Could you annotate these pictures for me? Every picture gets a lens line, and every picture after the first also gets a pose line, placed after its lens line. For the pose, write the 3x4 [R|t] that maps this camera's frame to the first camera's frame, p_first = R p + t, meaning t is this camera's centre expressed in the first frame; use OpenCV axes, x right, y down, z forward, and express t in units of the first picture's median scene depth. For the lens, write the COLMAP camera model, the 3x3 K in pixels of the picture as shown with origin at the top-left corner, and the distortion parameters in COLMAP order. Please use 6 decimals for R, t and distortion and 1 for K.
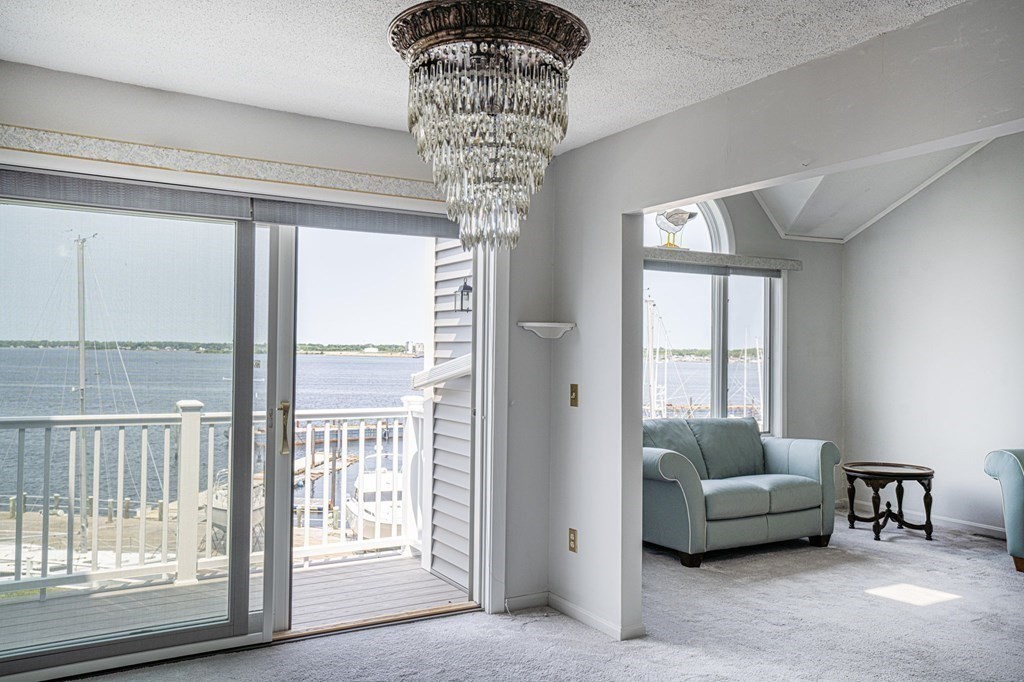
lens RADIAL K [[836.7, 0, 512.8], [0, 836.7, 346.1], [0, 0, 1]] dist [0.014400, 0.002272]
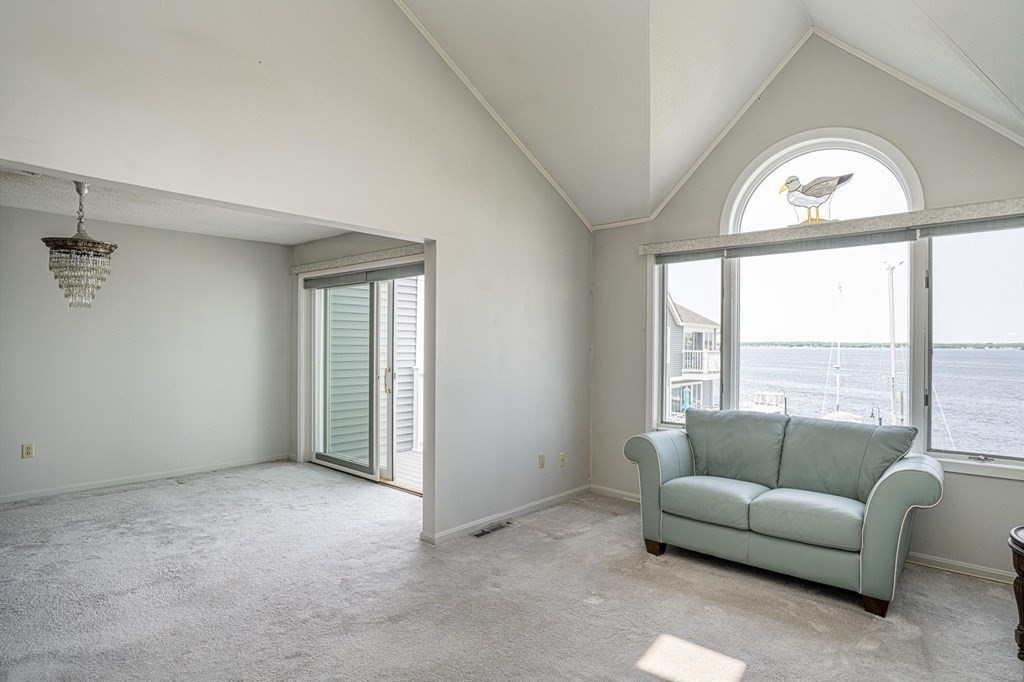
lens RADIAL K [[568.2, 0, 511.4], [0, 568.2, 341.7], [0, 0, 1]] dist [-0.007032, 0.002558]
pose [[0.294070, -0.014744, -0.955670, 0.632568], [0.003305, 0.999891, -0.014409, 0.014584], [0.955778, 0.001078, 0.294086, 0.491385]]
